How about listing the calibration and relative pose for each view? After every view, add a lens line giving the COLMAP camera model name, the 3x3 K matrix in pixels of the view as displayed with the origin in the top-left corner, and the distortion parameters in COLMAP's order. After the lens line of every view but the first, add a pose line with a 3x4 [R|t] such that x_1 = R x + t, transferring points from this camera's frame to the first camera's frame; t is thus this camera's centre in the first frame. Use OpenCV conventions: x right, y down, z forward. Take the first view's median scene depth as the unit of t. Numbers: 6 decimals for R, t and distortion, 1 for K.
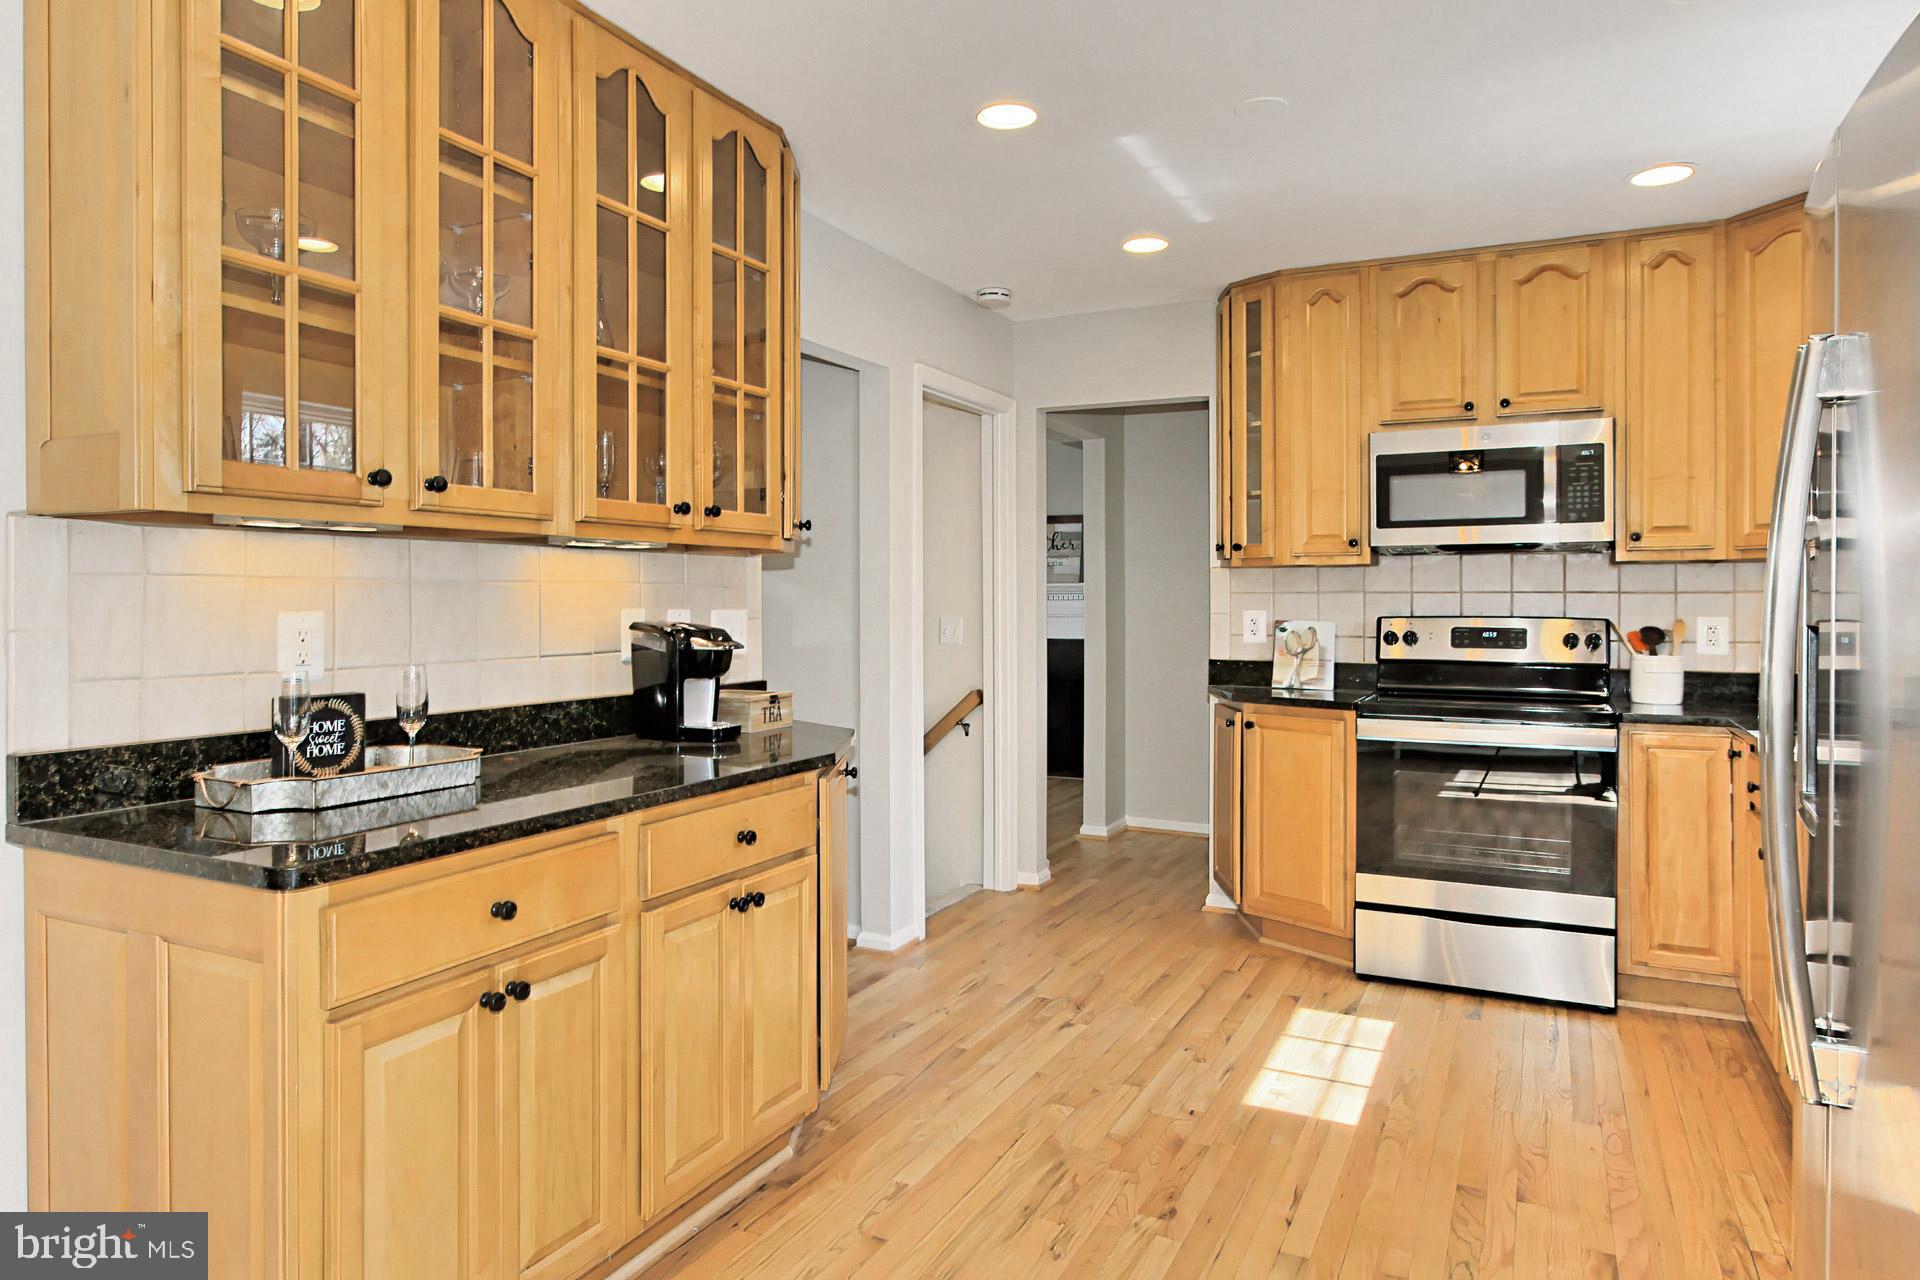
lens RADIAL K [[1188.9, 0, 961.9], [0, 1188.9, 606.8], [0, 0, 1]] dist [-0.001991, 0.000496]
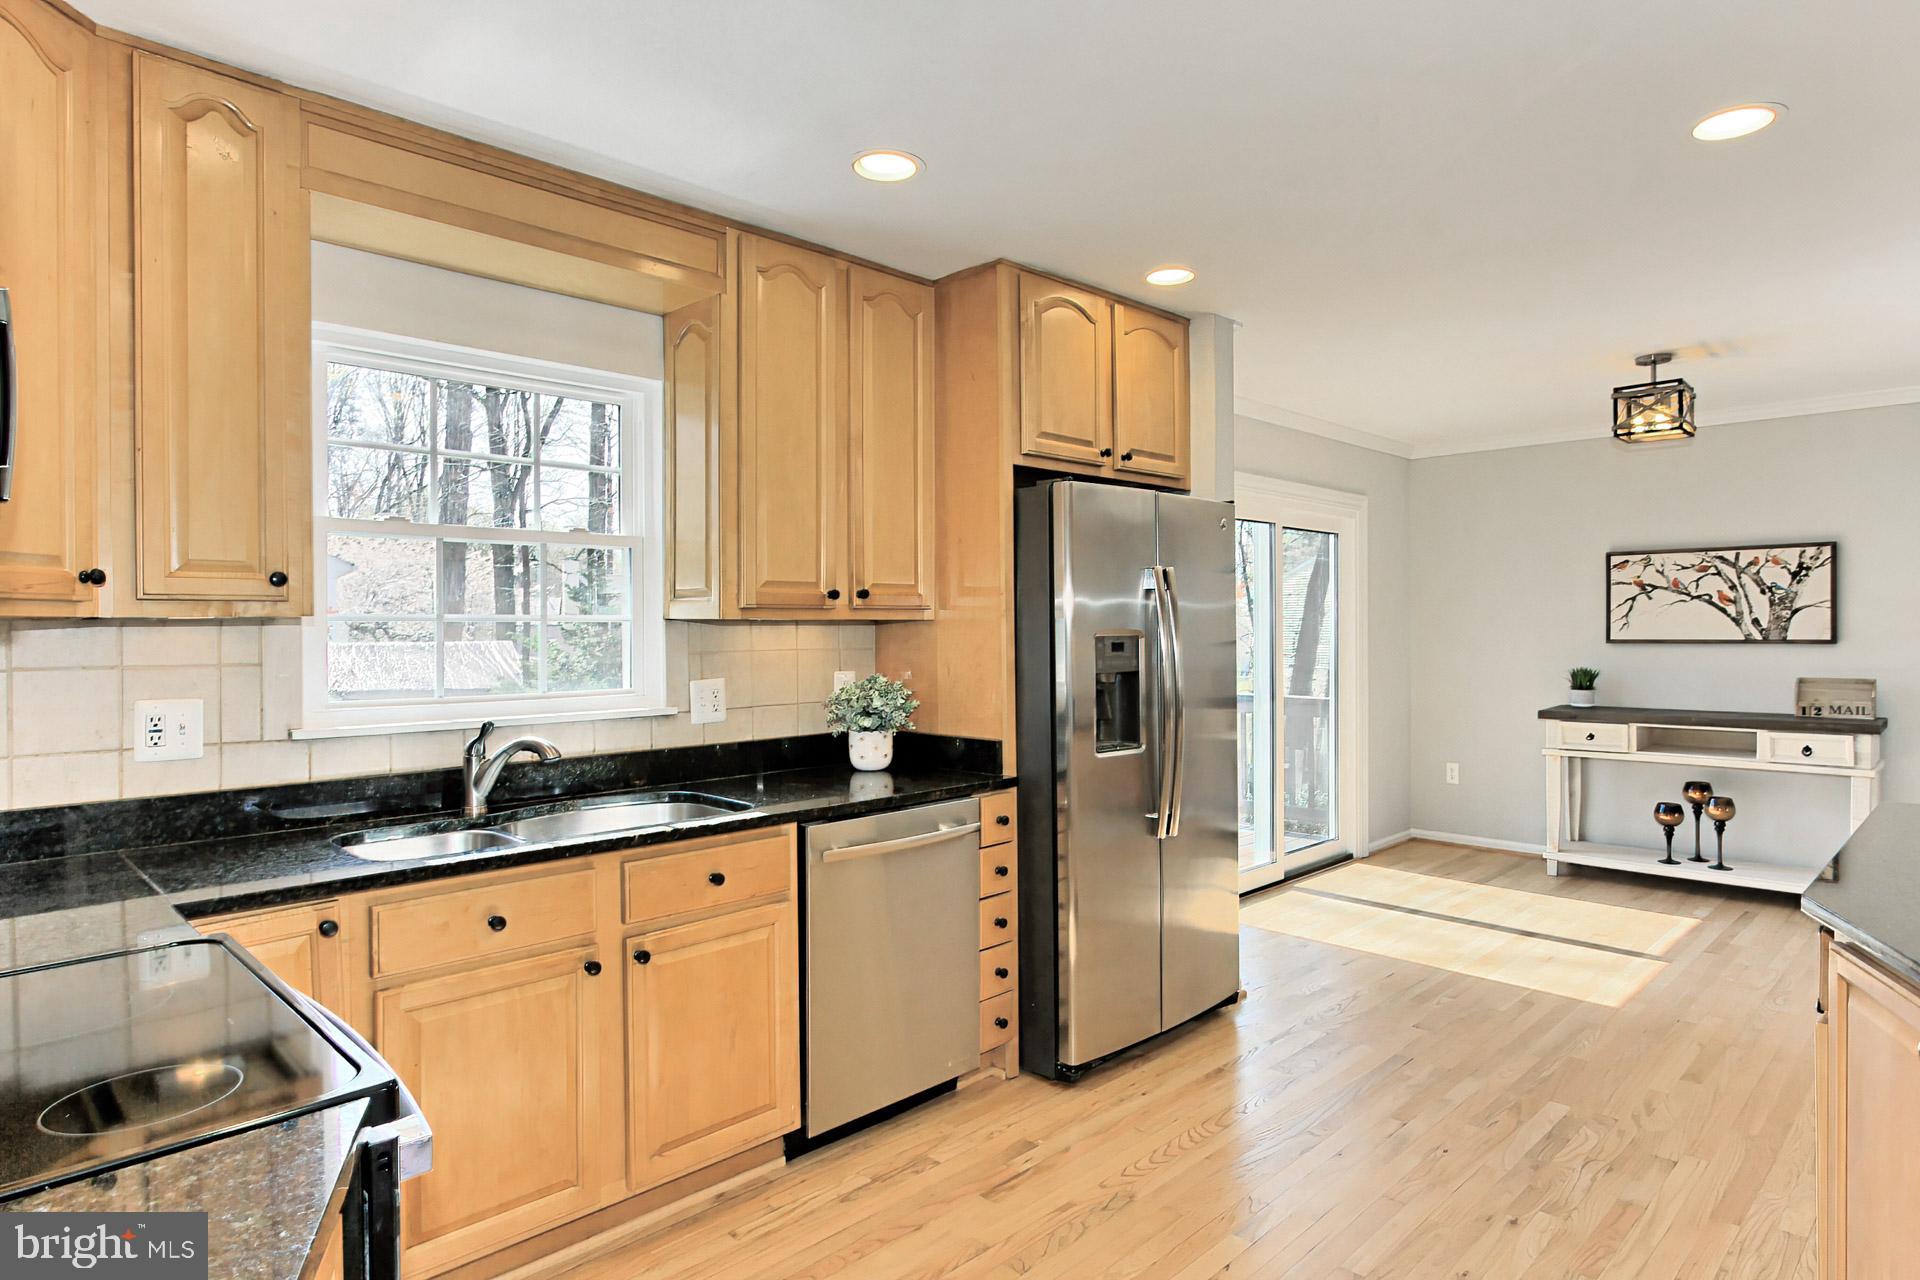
lens RADIAL K [[1077.2, 0, 975.9], [0, 1077.2, 631.0], [0, 0, 1]] dist [-0.003214, -0.000854]
pose [[-0.948175, 0.004614, 0.317715, 0.105434], [0.006964, 0.999956, 0.006263, -0.030351], [-0.317672, 0.008151, -0.948166, 1.156539]]
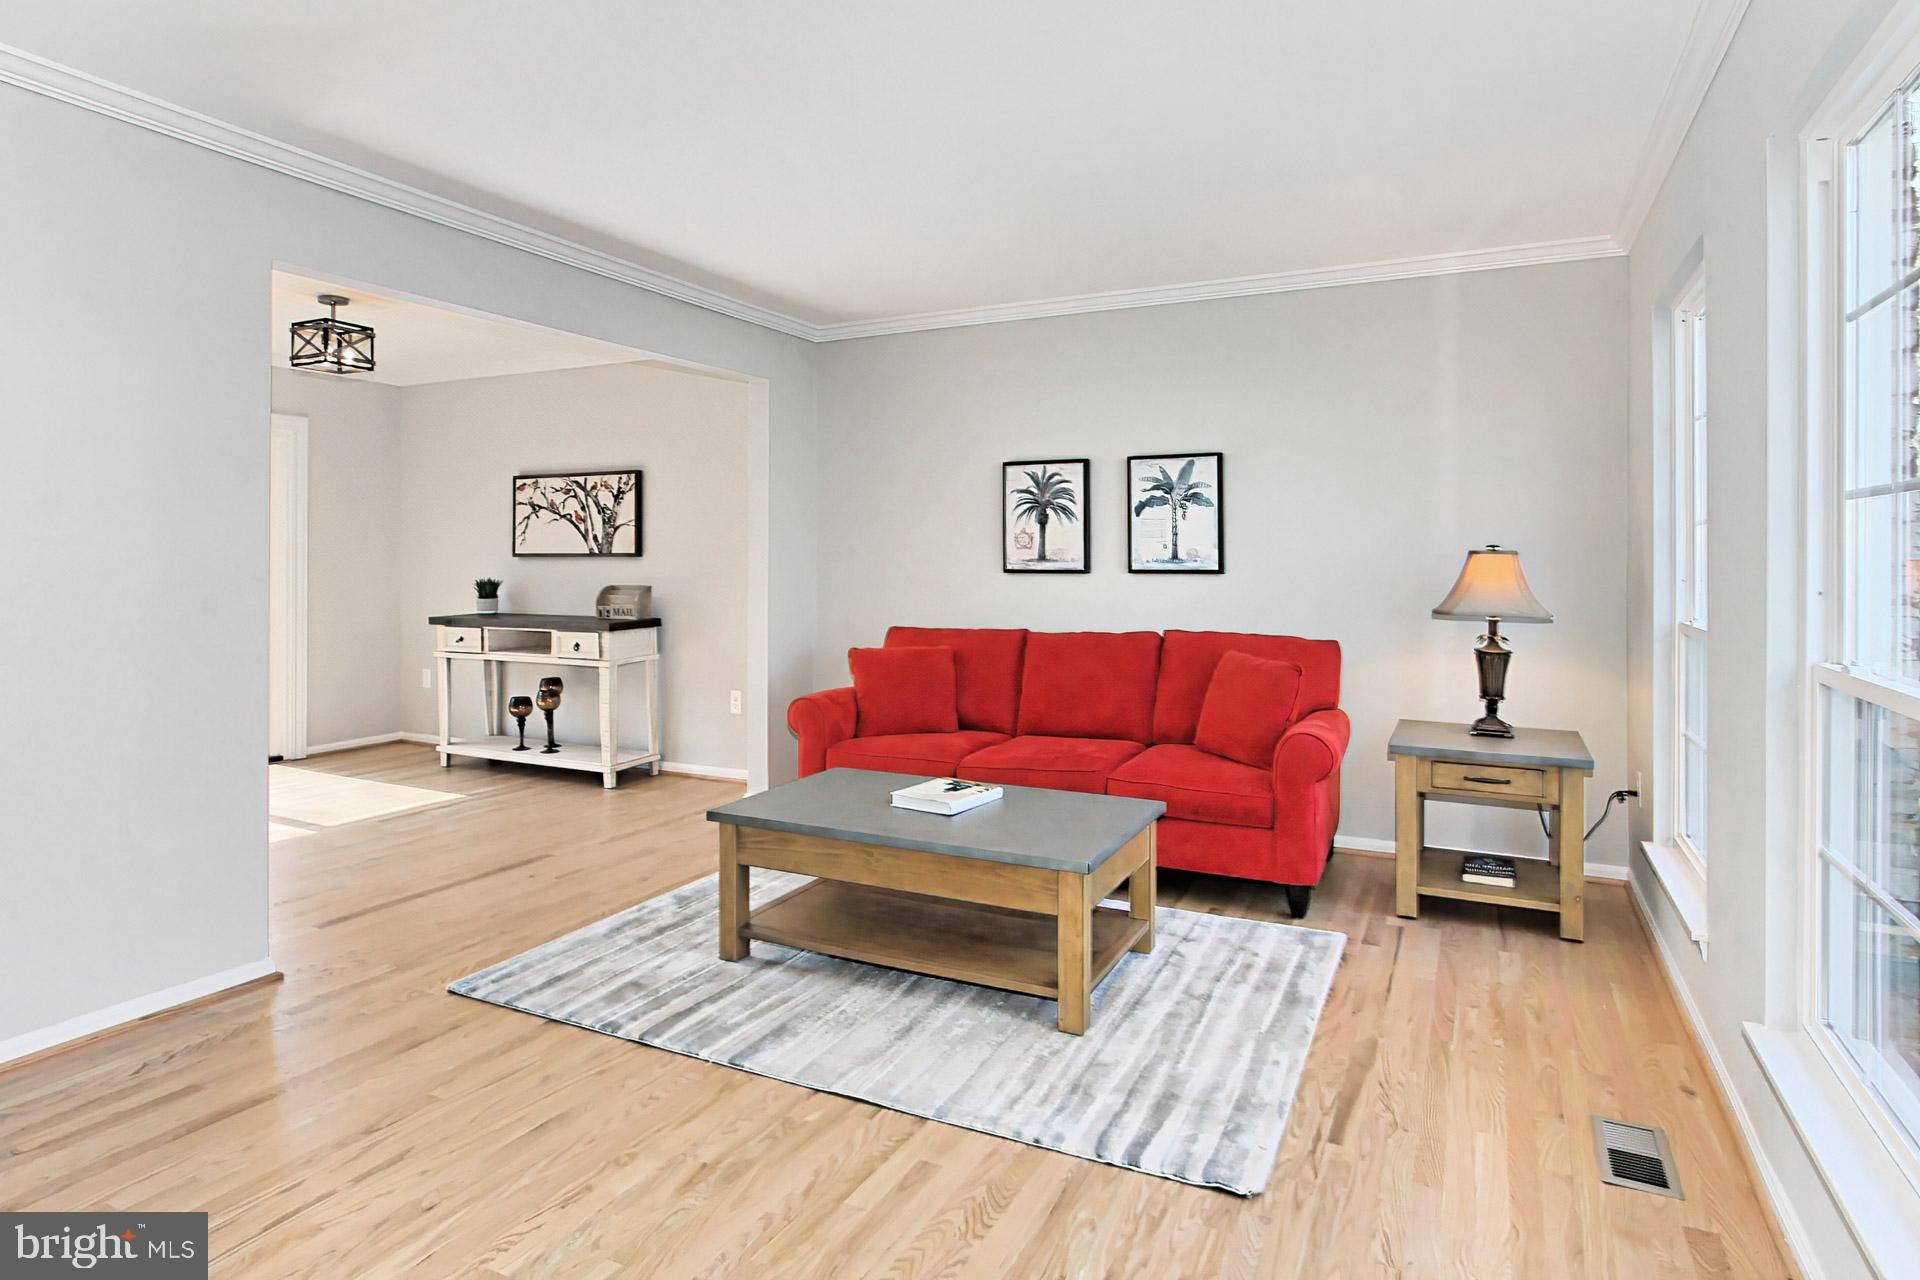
lens RADIAL K [[1080.1, 0, 952.9], [0, 1080.1, 555.6], [0, 0, 1]] dist [-0.003643, 0.000607]
pose [[-0.999991, -0.001609, 0.004007, -0.921181], [-0.001610, 0.999999, -0.000302, -0.001261], [-0.004007, -0.000308, -0.999992, 1.136480]]
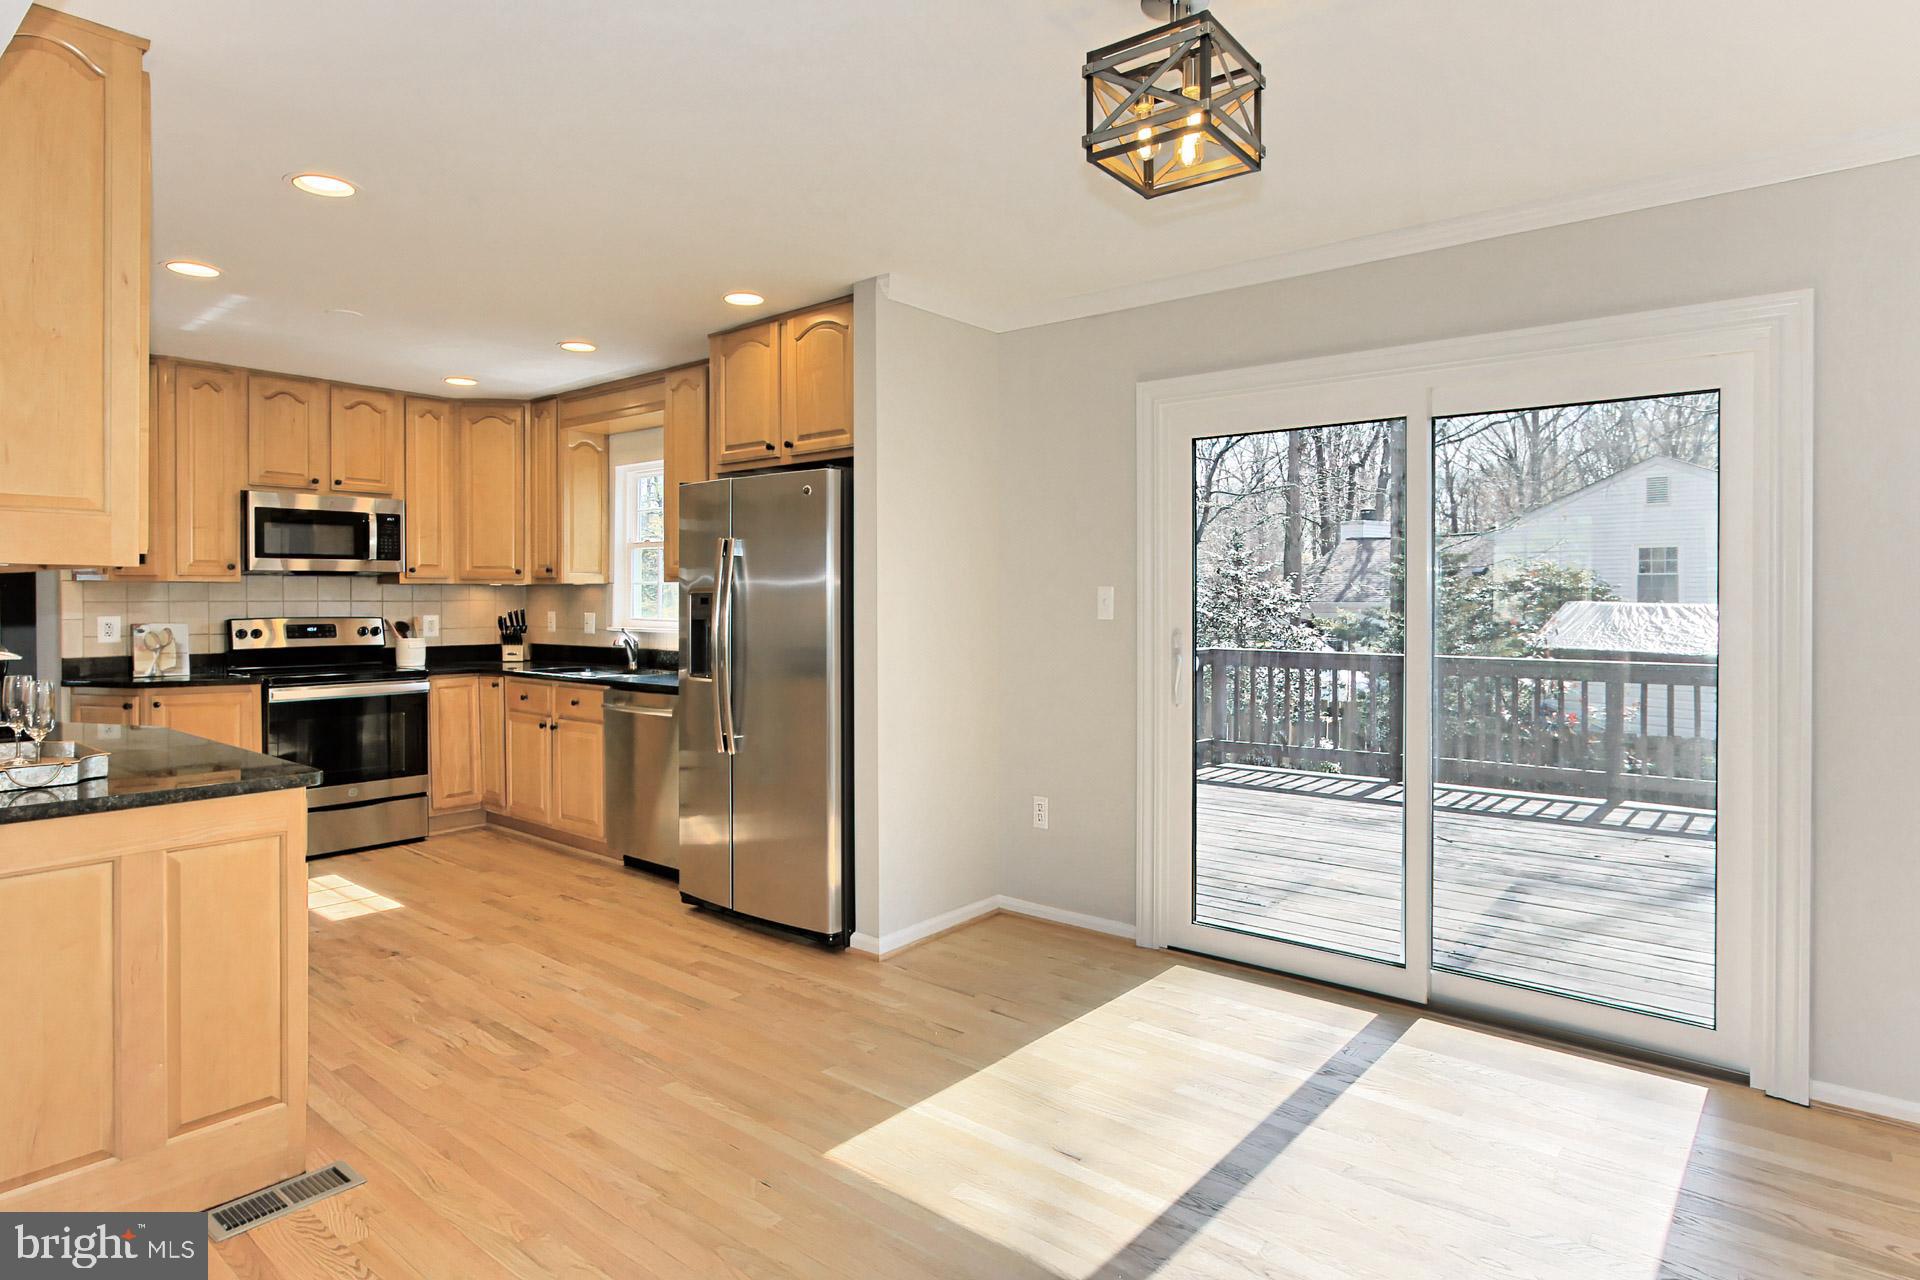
lens RADIAL K [[1053.7, 0, 950.2], [0, 1053.7, 599.7], [0, 0, 1]] dist [-0.000390, 0.000205]
pose [[0.235014, -0.004499, 0.971982, -0.702503], [0.003444, 0.999987, 0.003796, -0.017511], [-0.971986, 0.002455, 0.235026, -0.117381]]
